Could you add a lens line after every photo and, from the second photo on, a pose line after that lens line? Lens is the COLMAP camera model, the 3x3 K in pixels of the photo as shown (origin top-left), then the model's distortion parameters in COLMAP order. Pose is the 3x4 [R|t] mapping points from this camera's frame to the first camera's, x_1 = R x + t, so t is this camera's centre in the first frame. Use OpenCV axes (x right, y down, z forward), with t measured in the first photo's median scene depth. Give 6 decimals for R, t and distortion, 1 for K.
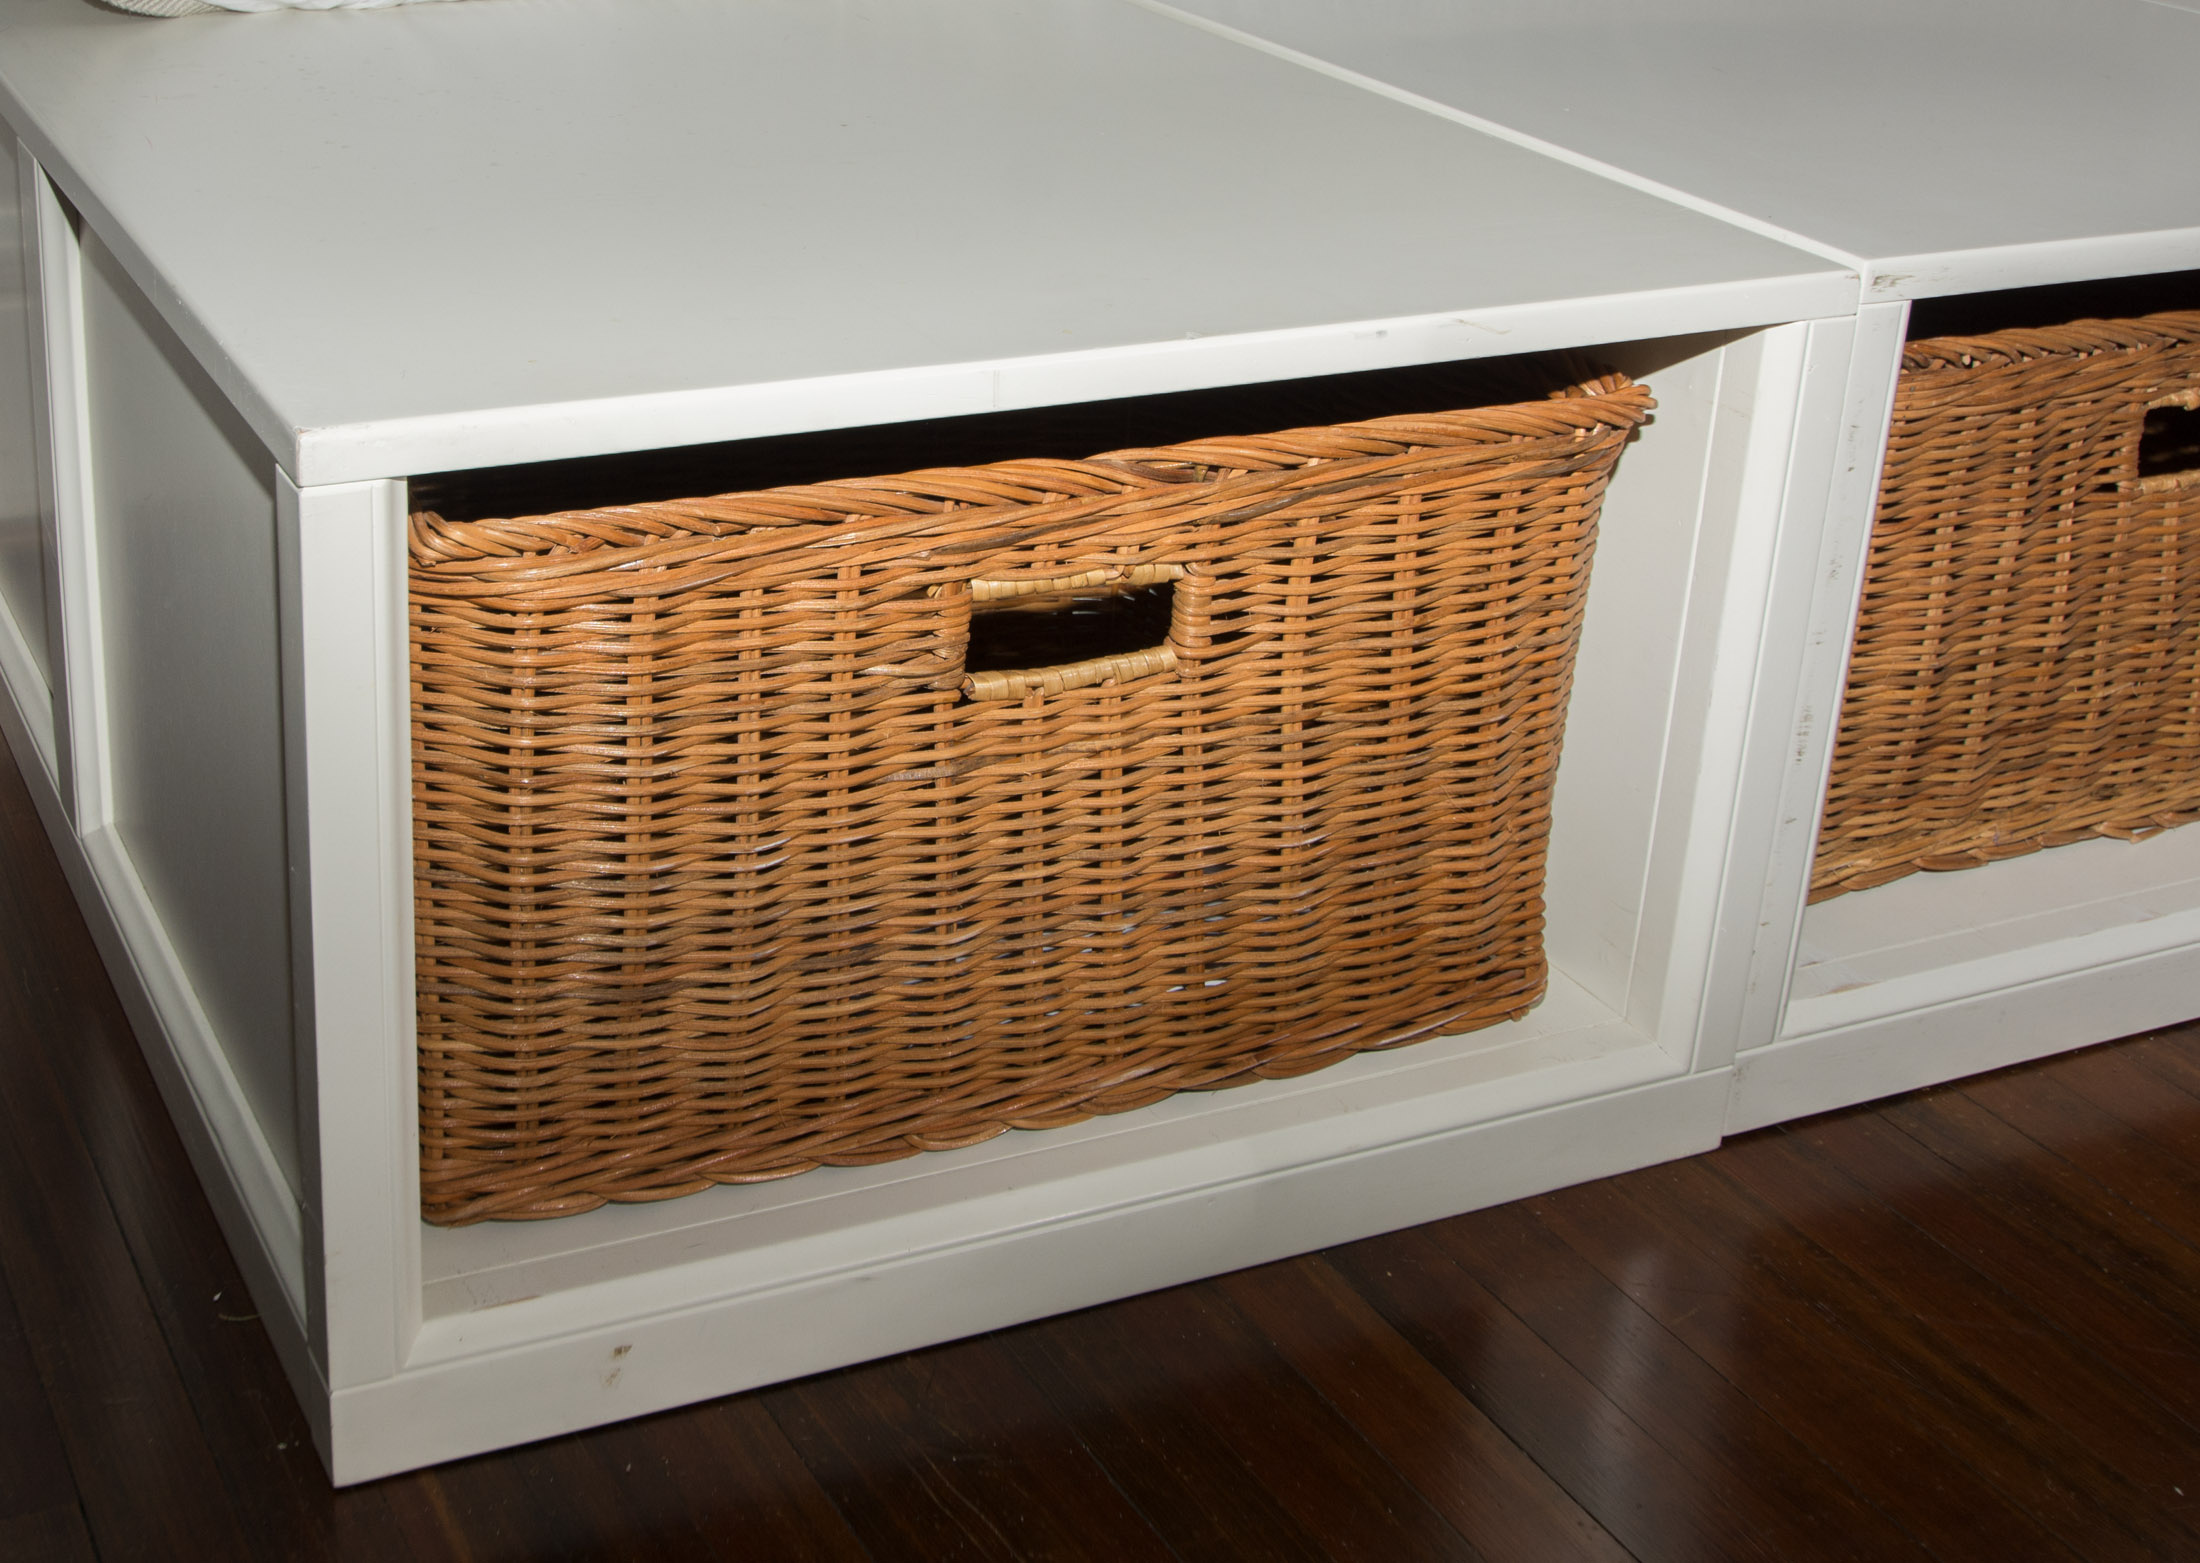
lens RADIAL K [[3188.0, 0, 832.3], [0, 3188.0, 624.1], [0, 0, 1]] dist [-0.016608, -0.074204]
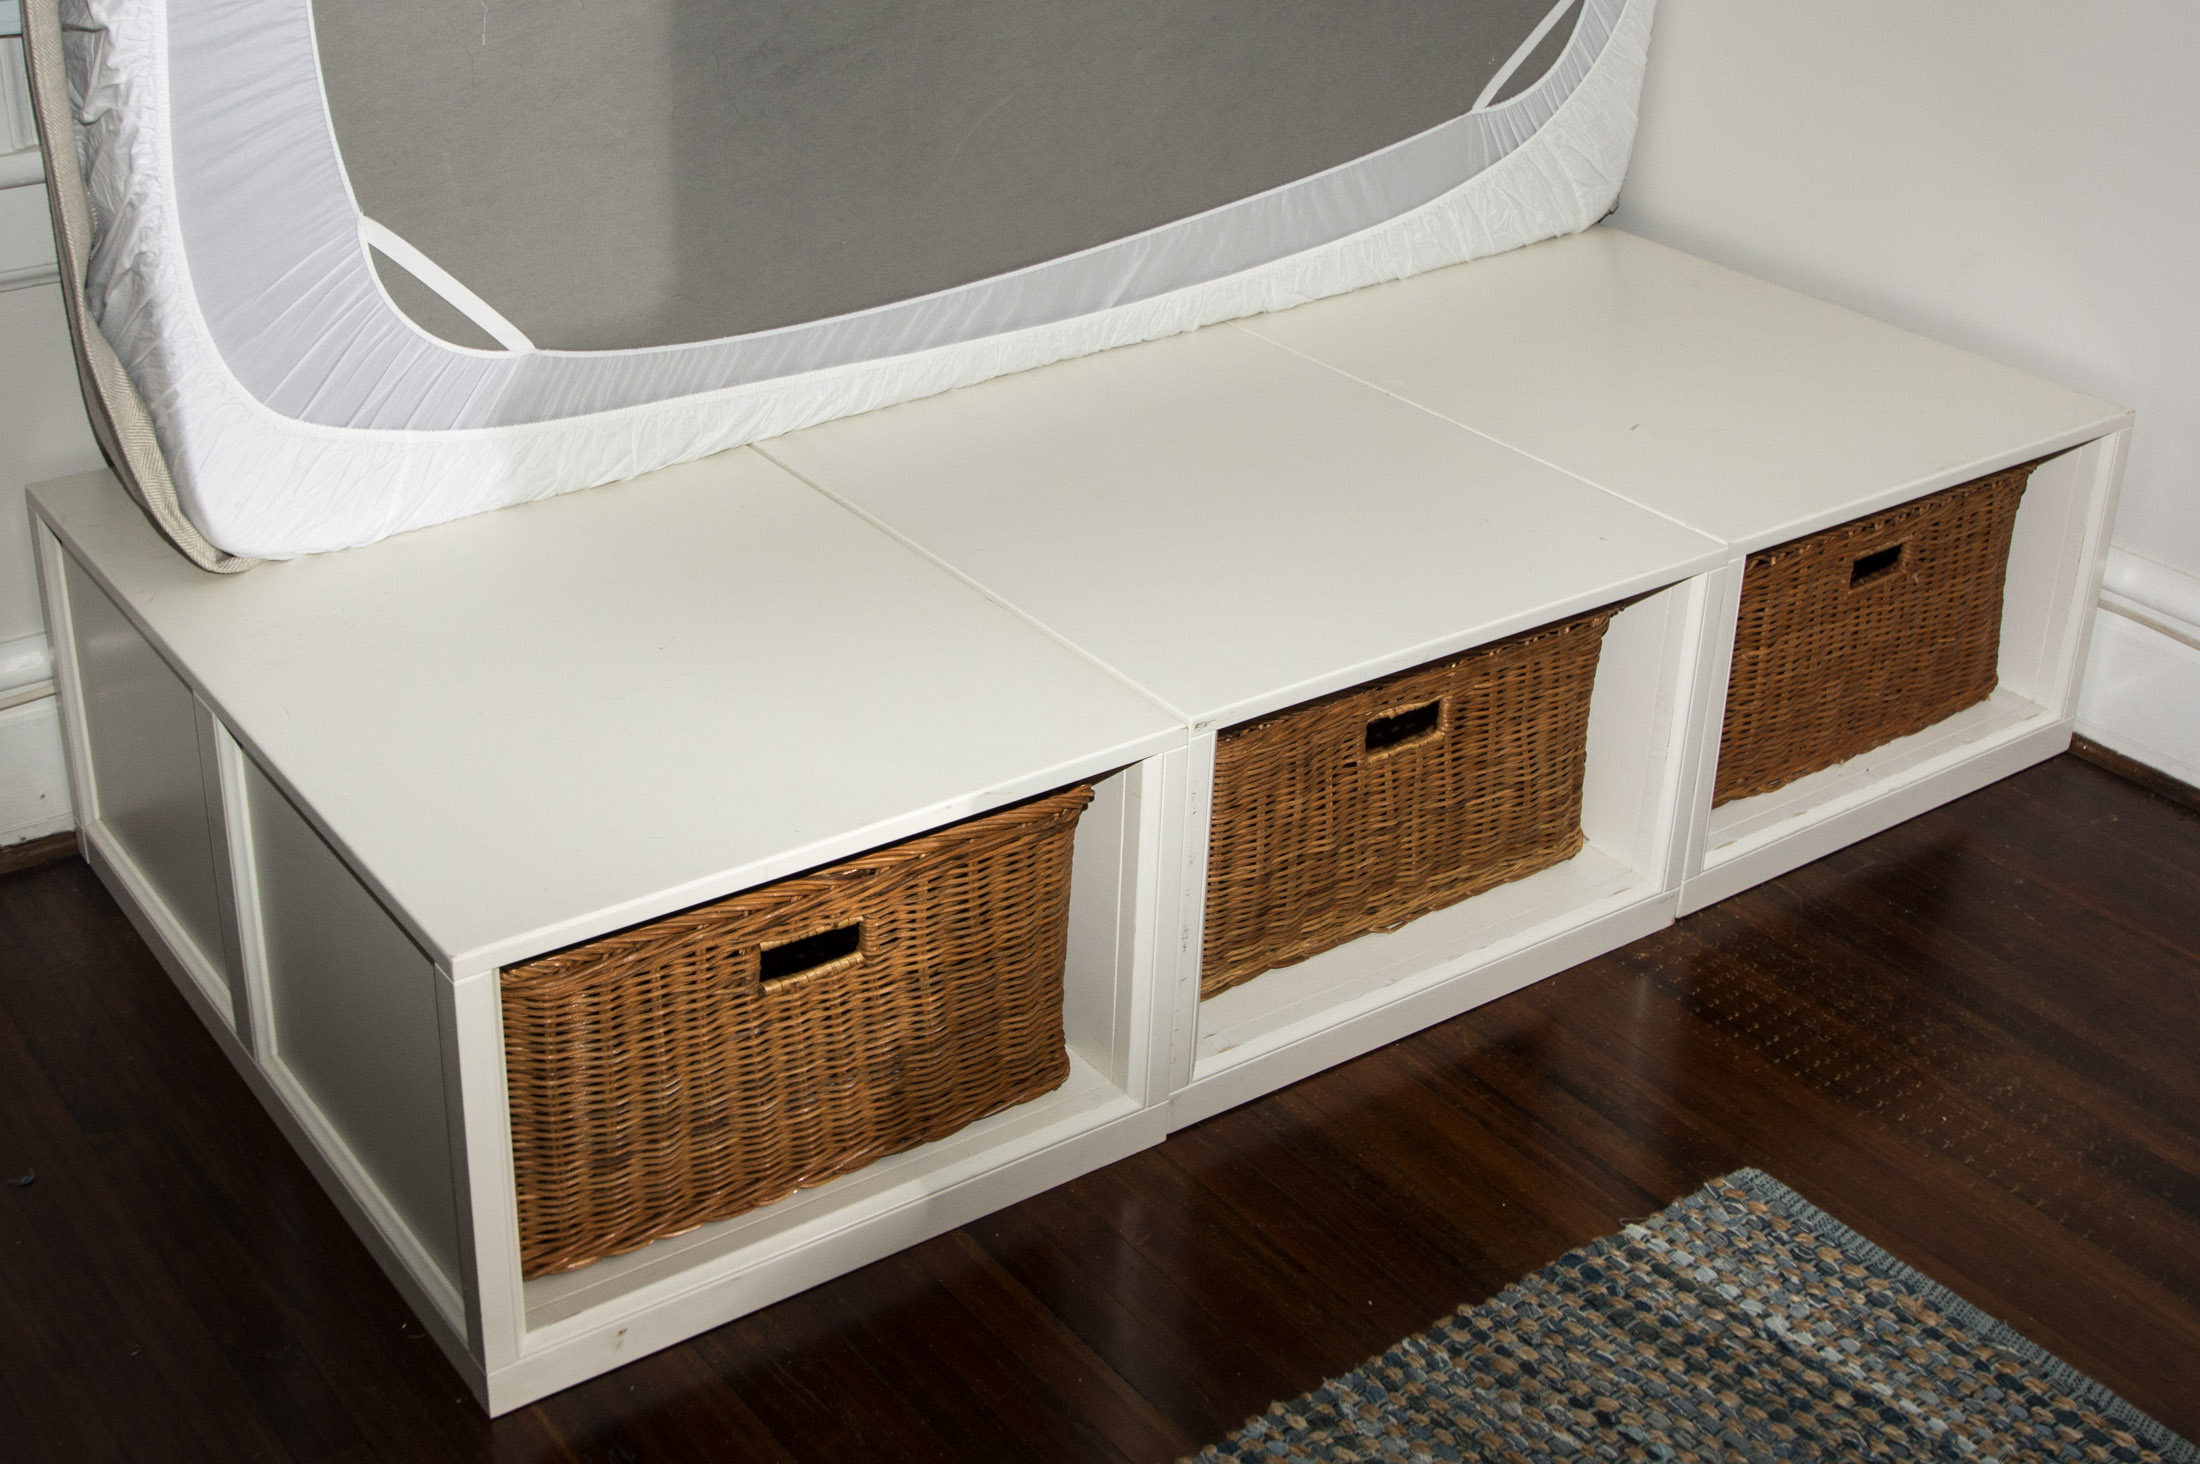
lens RADIAL K [[2975.2, 0, 1100.0], [0, 2975.2, 732.0], [0, 0, 1]] dist [-0.016710, -0.043706]
pose [[0.980512, -0.093287, 0.172895, -0.052407], [0.074902, 0.991107, 0.109983, -0.301696], [-0.181618, -0.094889, 0.978780, -0.785611]]
